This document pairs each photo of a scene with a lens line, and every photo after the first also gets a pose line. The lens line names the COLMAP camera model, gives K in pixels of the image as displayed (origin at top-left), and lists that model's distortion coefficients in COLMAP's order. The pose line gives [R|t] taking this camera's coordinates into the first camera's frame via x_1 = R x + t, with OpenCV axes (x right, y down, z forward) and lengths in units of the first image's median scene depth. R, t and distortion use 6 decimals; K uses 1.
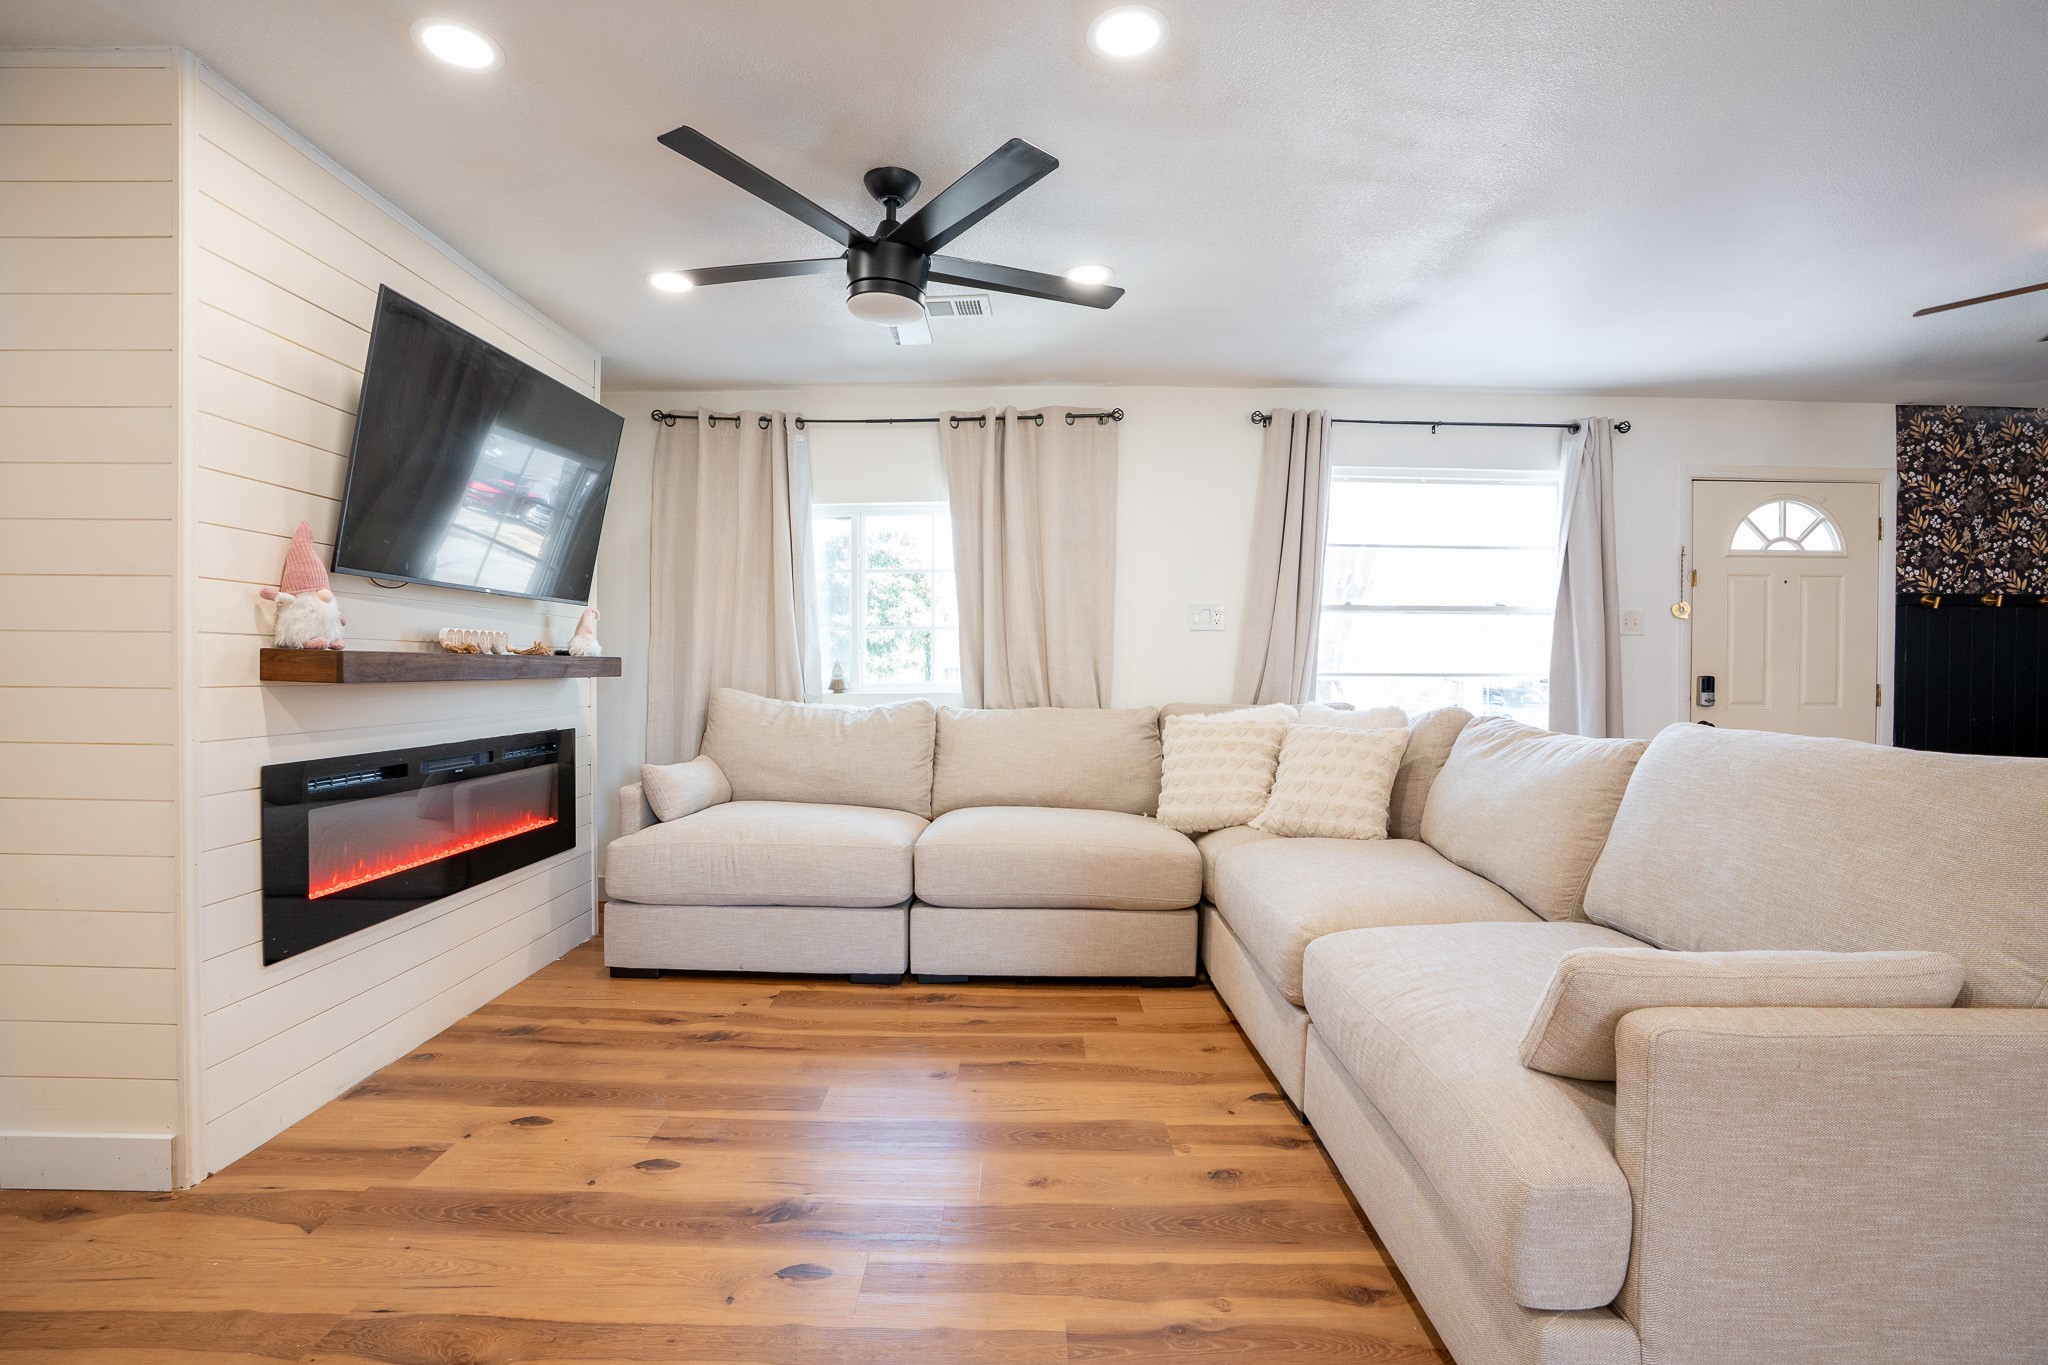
lens RADIAL K [[948.6, 0, 1024.0], [0, 948.6, 682.5], [0, 0, 1]] dist [-0.069418, 0.030076]
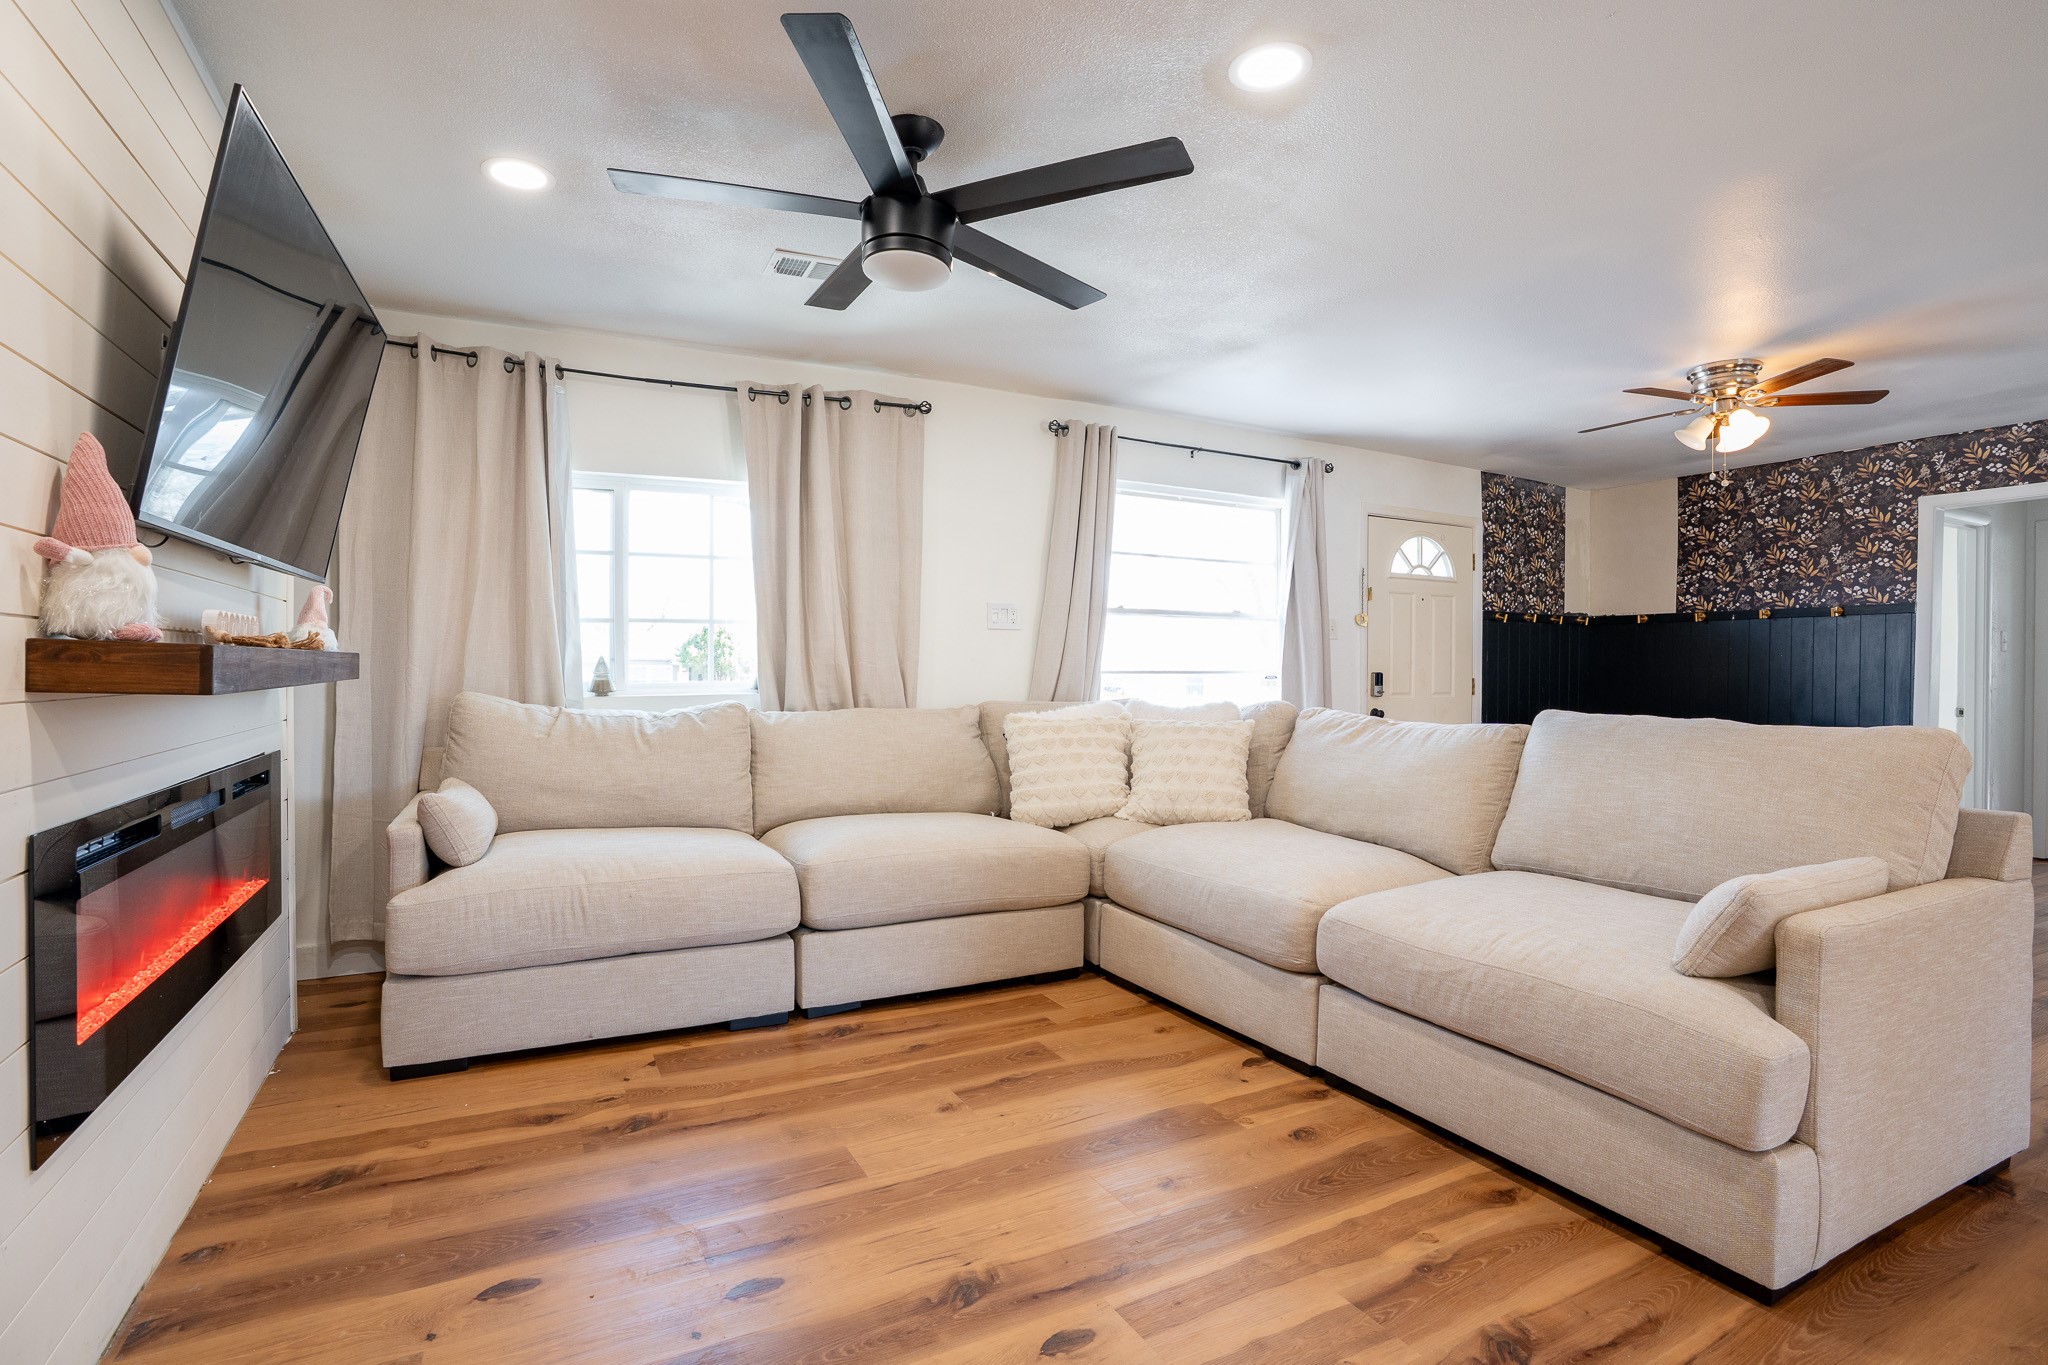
lens RADIAL K [[953.4, 0, 1023.5], [0, 953.4, 674.3], [0, 0, 1]] dist [-0.067189, 0.030482]
pose [[0.884056, -0.004511, 0.467360, -0.340507], [0.006415, 0.999976, -0.002481, -0.005241], [-0.467338, 0.005192, 0.884064, 0.105139]]
